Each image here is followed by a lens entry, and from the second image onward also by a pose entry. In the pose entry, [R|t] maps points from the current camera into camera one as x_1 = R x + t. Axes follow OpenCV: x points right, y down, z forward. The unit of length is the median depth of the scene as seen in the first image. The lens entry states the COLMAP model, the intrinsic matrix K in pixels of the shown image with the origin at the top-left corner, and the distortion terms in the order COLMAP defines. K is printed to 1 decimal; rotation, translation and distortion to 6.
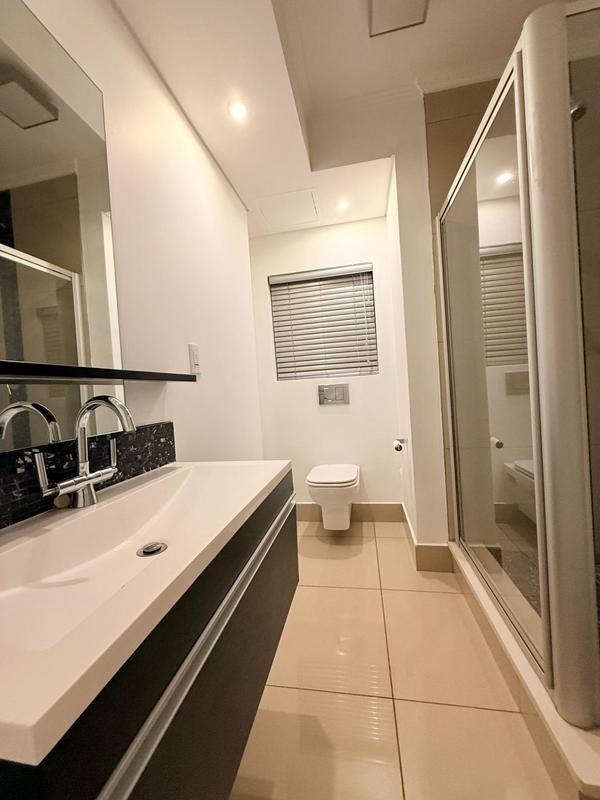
lens RADIAL K [[319.1, 0, 298.7], [0, 319.1, 395.8], [0, 0, 1]] dist [-0.000334, 0.000850]
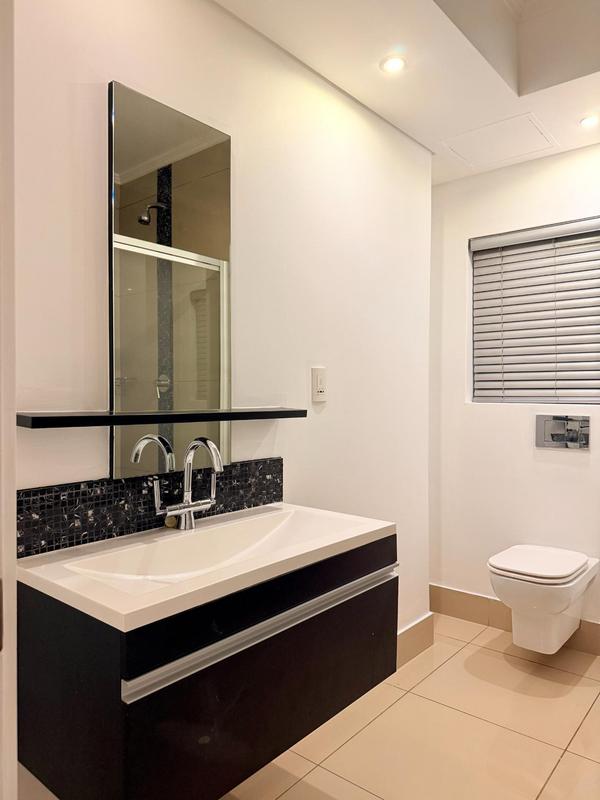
lens RADIAL K [[561.3, 0, 297.7], [0, 561.3, 398.2], [0, 0, 1]] dist [0.068083, -0.077743]
pose [[0.869992, 0.072305, -0.487736, 0.419464], [-0.067157, 0.997348, 0.028062, -0.138667], [0.488472, 0.008342, 0.872540, -0.386155]]
